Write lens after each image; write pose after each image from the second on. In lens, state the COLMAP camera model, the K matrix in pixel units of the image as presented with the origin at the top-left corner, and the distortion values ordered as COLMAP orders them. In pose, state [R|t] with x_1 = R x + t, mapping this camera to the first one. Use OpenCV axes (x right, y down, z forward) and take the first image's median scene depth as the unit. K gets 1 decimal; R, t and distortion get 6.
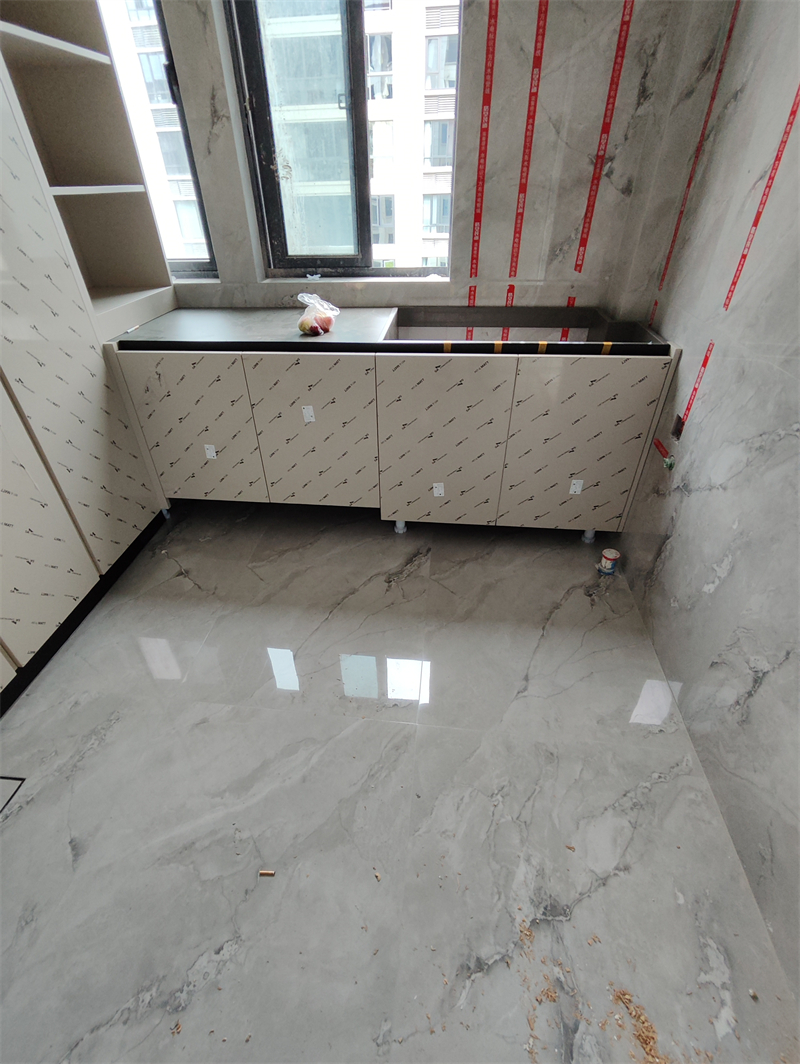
lens RADIAL K [[484.9, 0, 384.1], [0, 484.9, 534.7], [0, 0, 1]] dist [-0.000033, 0.001016]
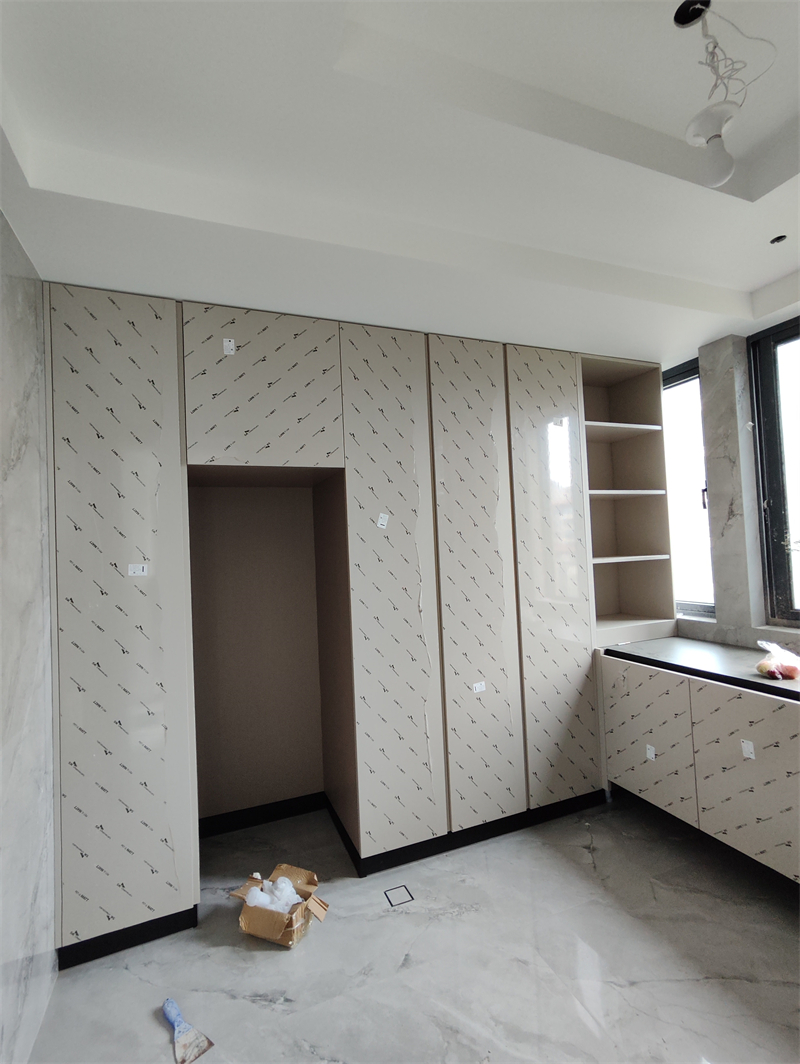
lens RADIAL K [[484.9, 0, 384.1], [0, 484.9, 534.7], [0, 0, 1]] dist [-0.000033, 0.001016]
pose [[0.467672, -0.023230, -0.883597, 0.385464], [-0.497368, 0.819463, -0.284791, 0.045689], [0.730691, 0.572661, 0.371686, -0.169749]]
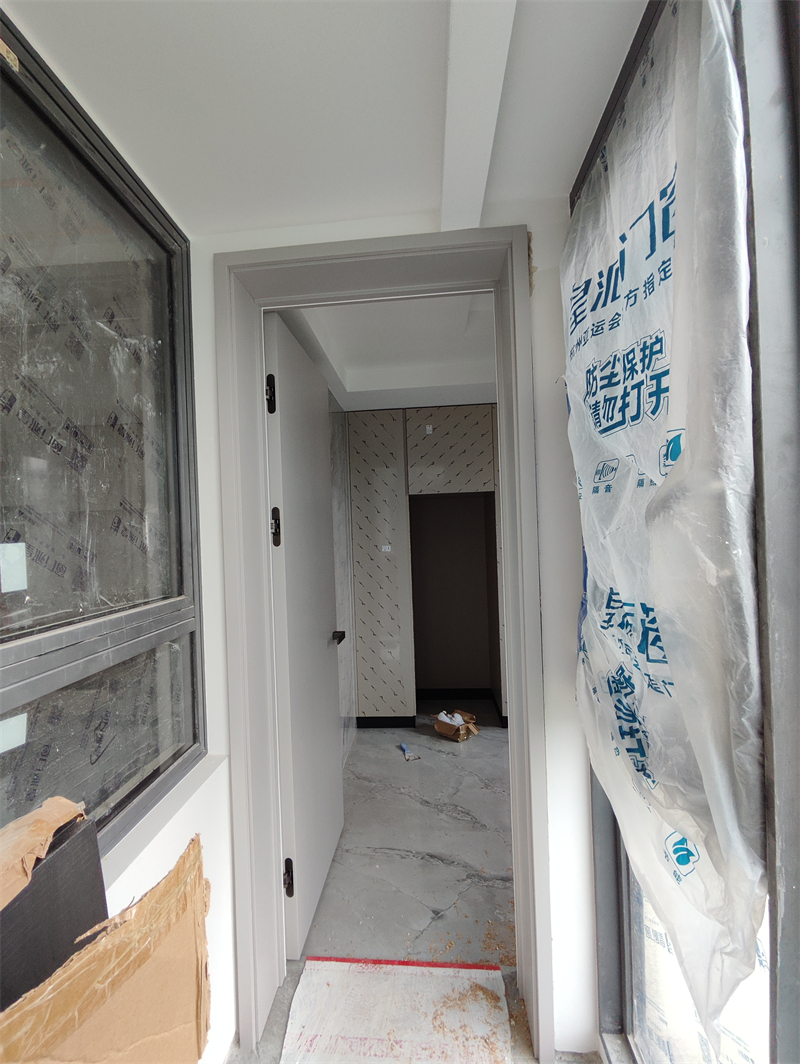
lens RADIAL K [[484.9, 0, 384.1], [0, 484.9, 534.7], [0, 0, 1]] dist [-0.000033, 0.001016]
pose [[0.038071, 0.026112, -0.998934, 1.235266], [-0.563570, 0.826069, 0.000115, 0.031237], [0.825191, 0.562964, 0.046165, -0.256581]]
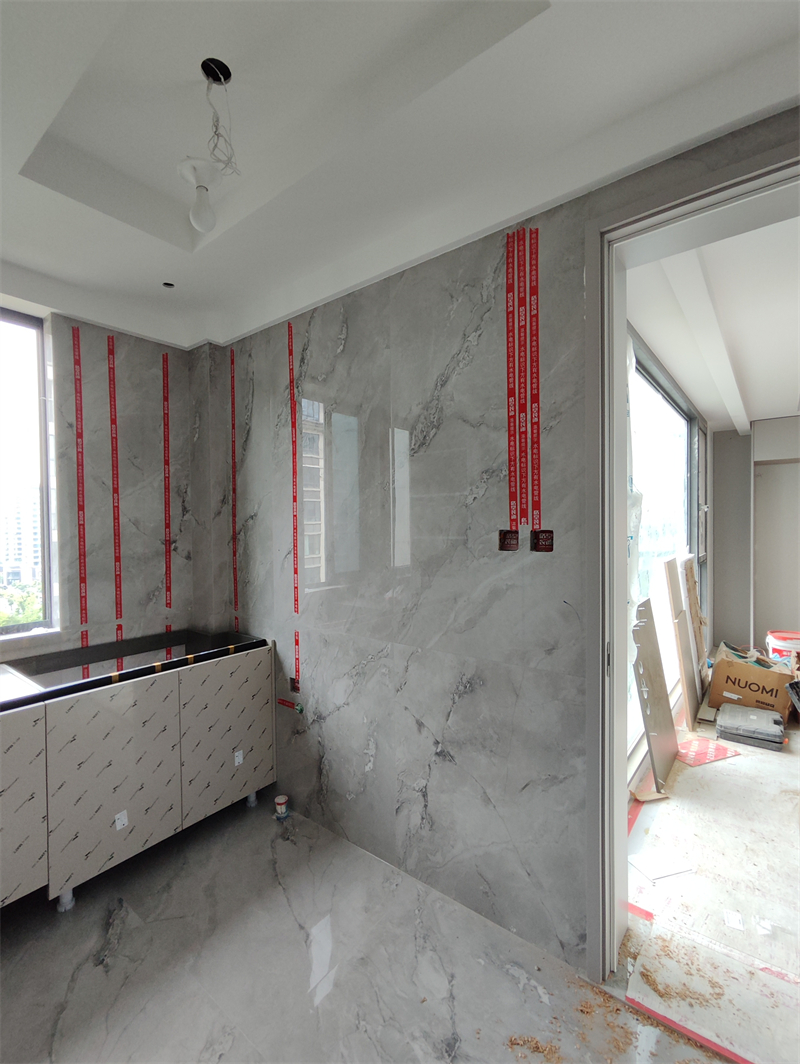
lens RADIAL K [[480.2, 0, 386.9], [0, 480.2, 535.3], [0, 0, 1]] dist [-0.000837, 0.000442]
pose [[0.523298, -0.001046, 0.852149, -0.449566], [0.503880, 0.806828, -0.308438, 0.010069], [-0.687215, 0.590786, 0.422738, -0.101233]]
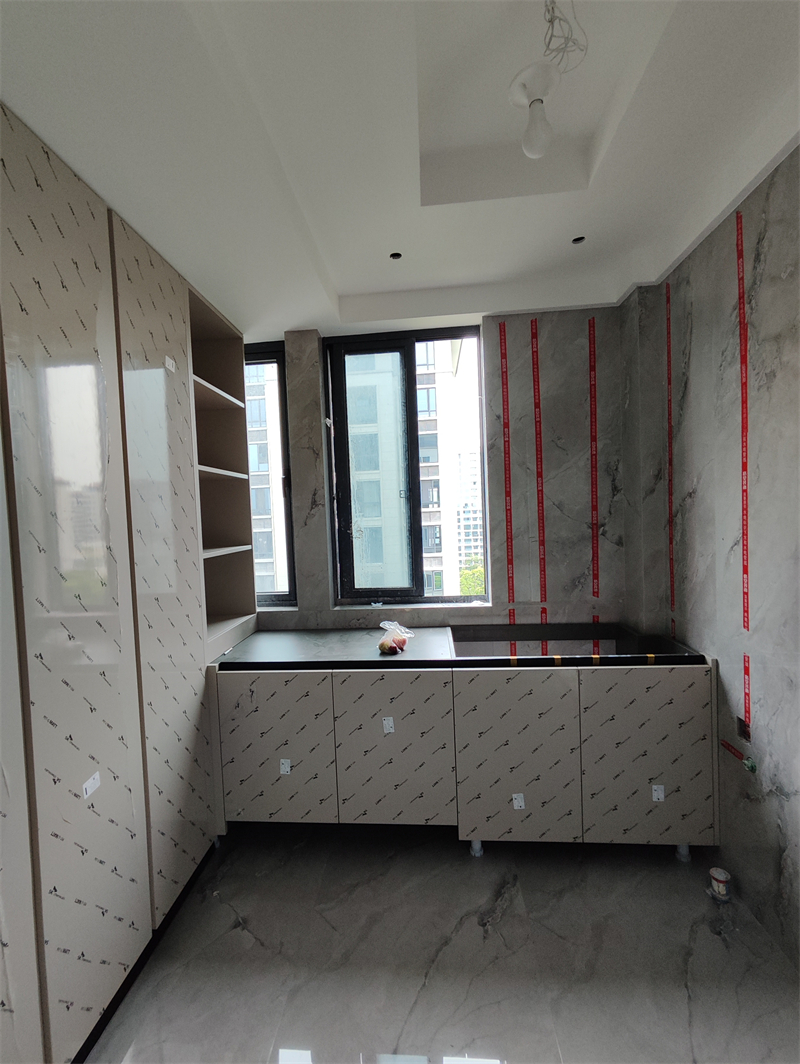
lens RADIAL K [[484.9, 0, 384.1], [0, 484.9, 534.7], [0, 0, 1]] dist [-0.000033, 0.001016]
pose [[0.999224, -0.017439, 0.035327, -0.195027], [0.034220, 0.828519, -0.558914, -0.001566], [-0.019522, 0.559689, 0.828473, -0.110315]]
